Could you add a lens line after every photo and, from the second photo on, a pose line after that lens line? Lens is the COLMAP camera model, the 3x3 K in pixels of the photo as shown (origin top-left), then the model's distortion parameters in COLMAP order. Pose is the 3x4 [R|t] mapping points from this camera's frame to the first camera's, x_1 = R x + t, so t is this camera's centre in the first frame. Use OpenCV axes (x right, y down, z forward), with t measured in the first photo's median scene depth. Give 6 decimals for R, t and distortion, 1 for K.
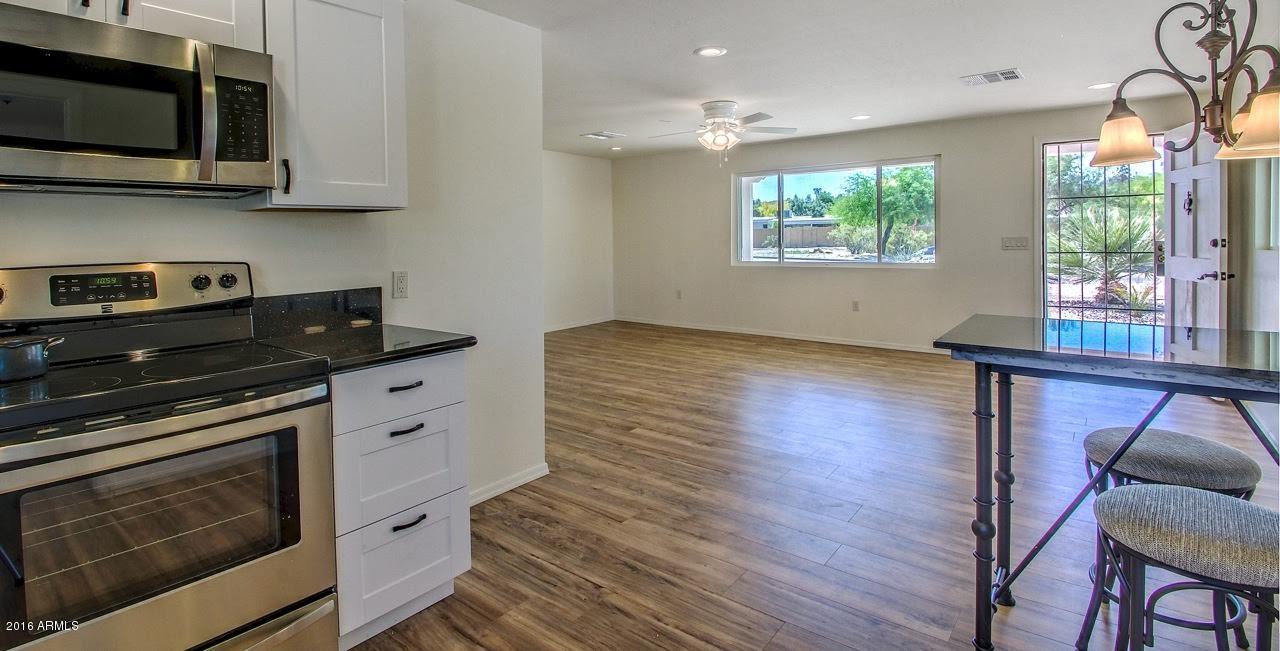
lens RADIAL K [[605.5, 0, 640.0], [0, 605.5, 325.5], [0, 0, 1]] dist [0.003760, 0.000479]
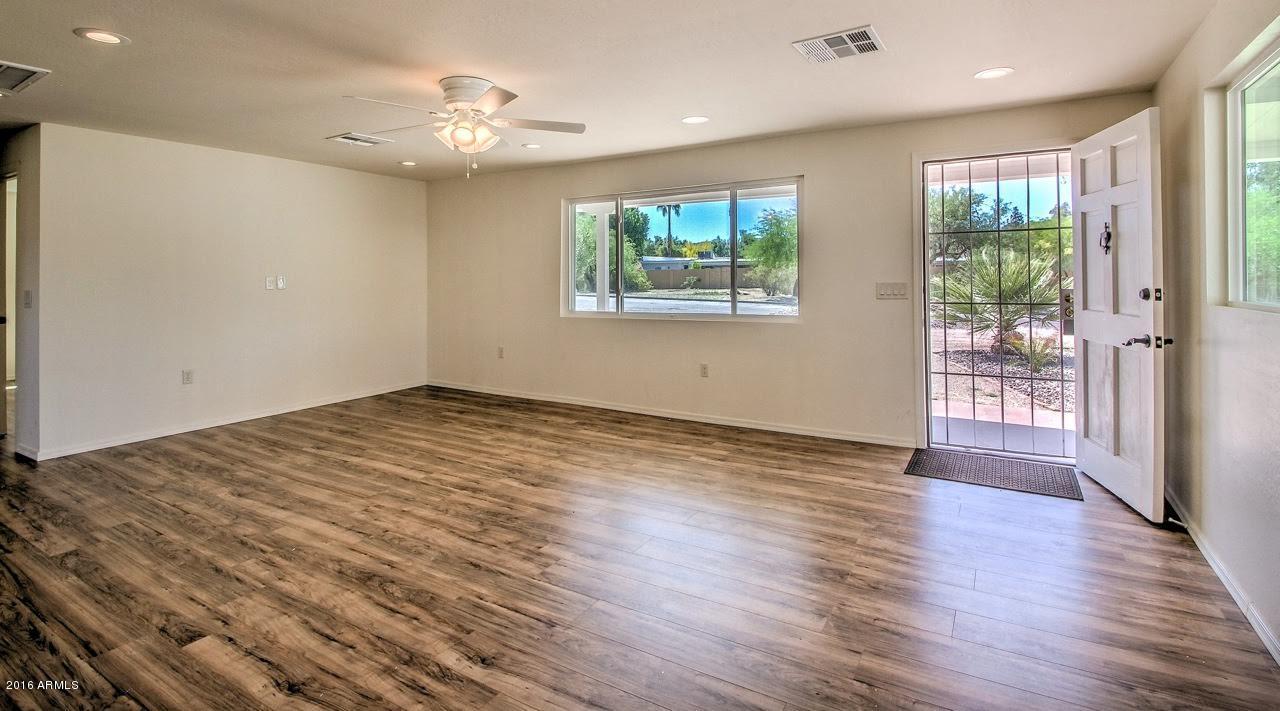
lens RADIAL K [[619.0, 0, 640.0], [0, 619.0, 355.5], [0, 0, 1]] dist [0.022150, -0.000192]
pose [[0.991683, -0.010679, 0.128262, 0.221531], [0.013206, 0.999735, -0.018867, -0.047806], [-0.128027, 0.020404, 0.991561, 0.289528]]
